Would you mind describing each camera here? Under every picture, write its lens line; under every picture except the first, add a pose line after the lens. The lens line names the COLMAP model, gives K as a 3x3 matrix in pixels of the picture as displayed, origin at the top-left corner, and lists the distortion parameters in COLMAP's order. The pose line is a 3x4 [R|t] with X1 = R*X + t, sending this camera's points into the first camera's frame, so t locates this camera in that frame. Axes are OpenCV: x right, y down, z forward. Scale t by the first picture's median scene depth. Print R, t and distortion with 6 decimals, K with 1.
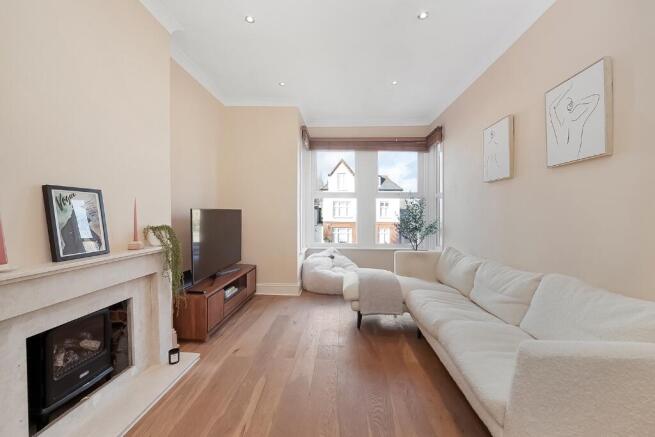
lens RADIAL K [[257.4, 0, 327.5], [0, 257.4, 218.5], [0, 0, 1]] dist [-0.019092, -0.000169]
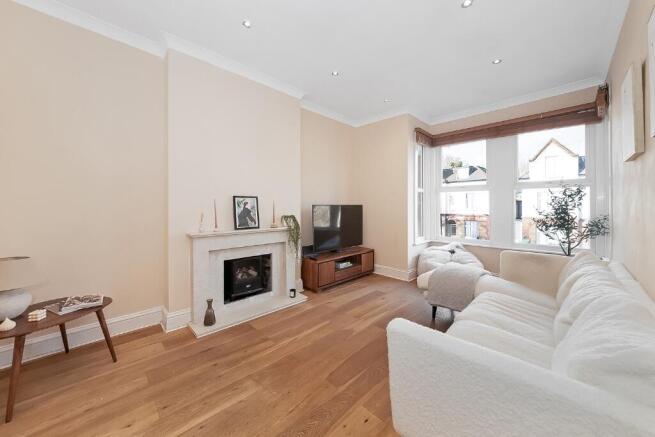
lens RADIAL K [[238.7, 0, 327.2], [0, 238.7, 207.7], [0, 0, 1]] dist [0.001076, -0.000059]
pose [[0.737312, -0.002700, -0.675547, 0.472902], [-0.010941, 0.999813, -0.015936, 0.001102], [0.675464, 0.019141, 0.737145, -0.012337]]
